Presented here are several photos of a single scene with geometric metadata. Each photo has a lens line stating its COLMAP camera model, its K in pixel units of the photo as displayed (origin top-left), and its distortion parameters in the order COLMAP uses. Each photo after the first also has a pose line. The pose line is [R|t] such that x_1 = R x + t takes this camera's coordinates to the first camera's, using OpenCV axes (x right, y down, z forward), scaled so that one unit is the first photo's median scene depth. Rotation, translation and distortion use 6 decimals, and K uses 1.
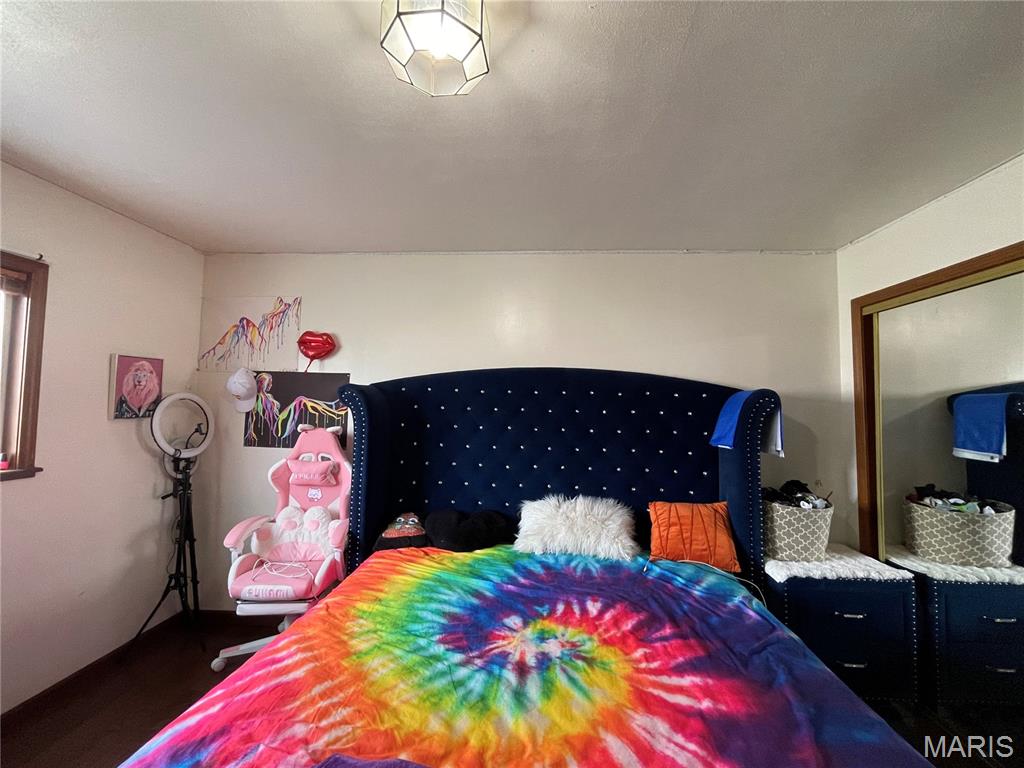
lens RADIAL K [[418.9, 0, 513.0], [0, 418.9, 384.9], [0, 0, 1]] dist [-0.003266, 0.001059]
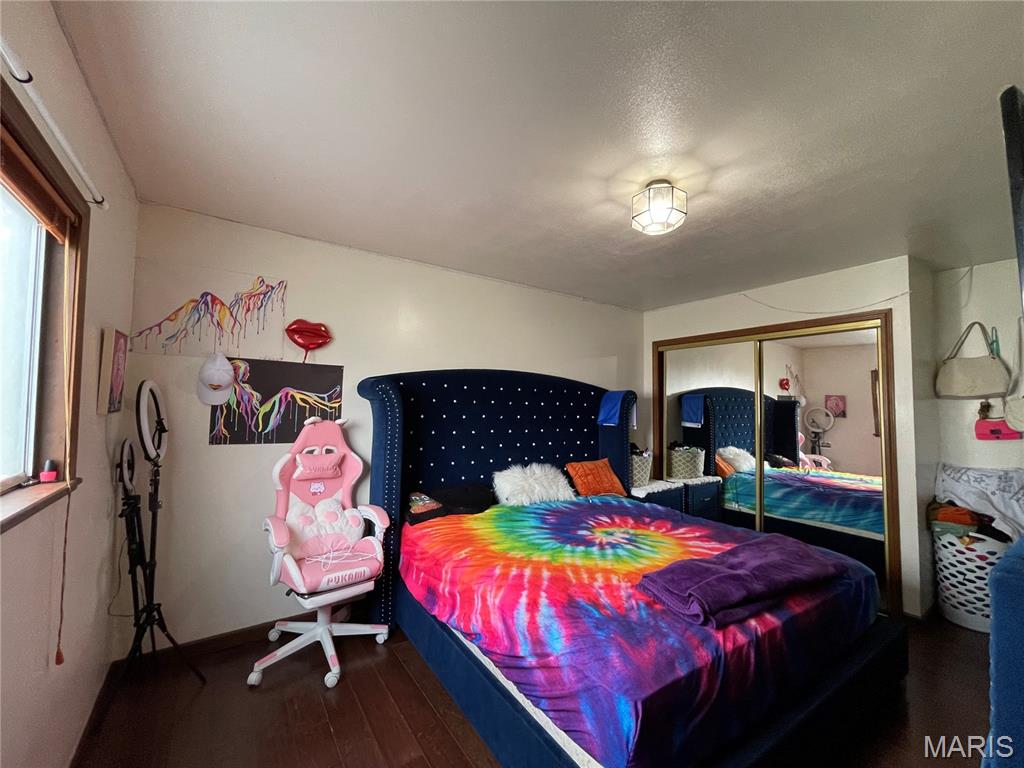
lens RADIAL K [[418.9, 0, 516.5], [0, 418.9, 384.3], [0, 0, 1]] dist [-0.003266, 0.001059]
pose [[0.782145, 0.027449, 0.622491, -0.807342], [-0.036695, 0.999324, 0.002041, -0.001168], [-0.622014, -0.024438, 0.782624, -0.059596]]
